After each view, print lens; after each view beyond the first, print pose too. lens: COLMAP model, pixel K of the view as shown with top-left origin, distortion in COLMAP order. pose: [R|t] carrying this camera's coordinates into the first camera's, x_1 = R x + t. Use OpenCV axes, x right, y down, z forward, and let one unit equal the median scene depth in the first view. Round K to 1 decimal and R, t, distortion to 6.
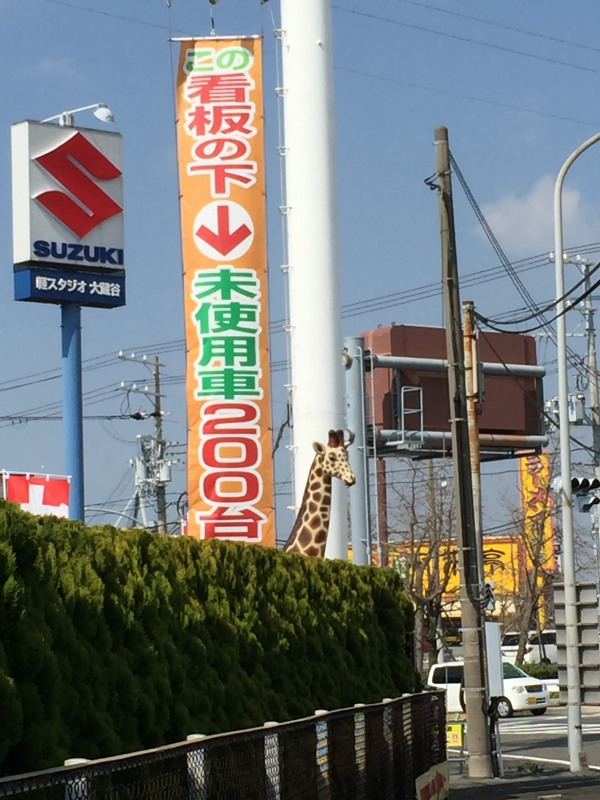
lens RADIAL K [[2225.3, 0, 300.0], [0, 2225.3, 401.1], [0, 0, 1]] dist [0.381164, 0.000000]
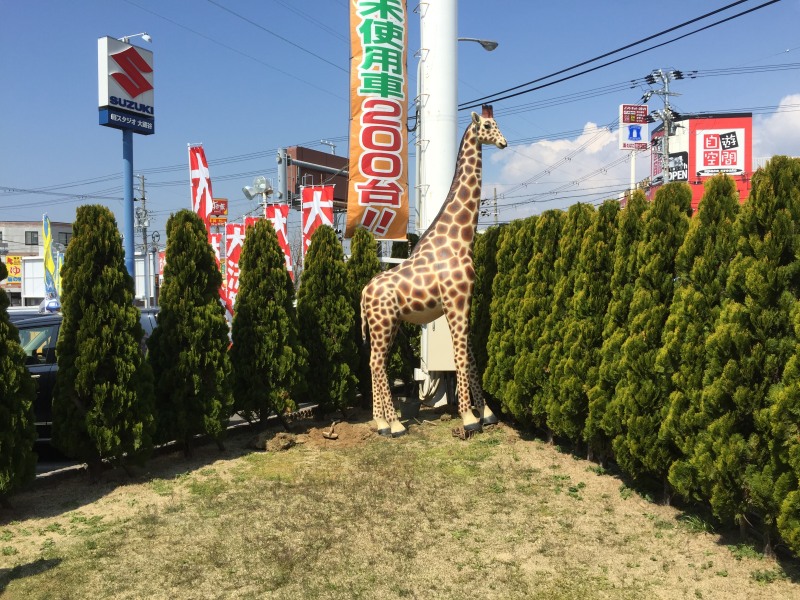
lens RADIAL K [[727.0, 0, 399.4], [0, 727.0, 297.9], [0, 0, 1]] dist [0.084195, -0.001136]
pose [[0.953864, 0.021856, 0.299443, -0.149752], [-0.054405, 0.993418, 0.100798, 0.072782], [-0.295269, -0.112439, 0.948775, 0.570769]]
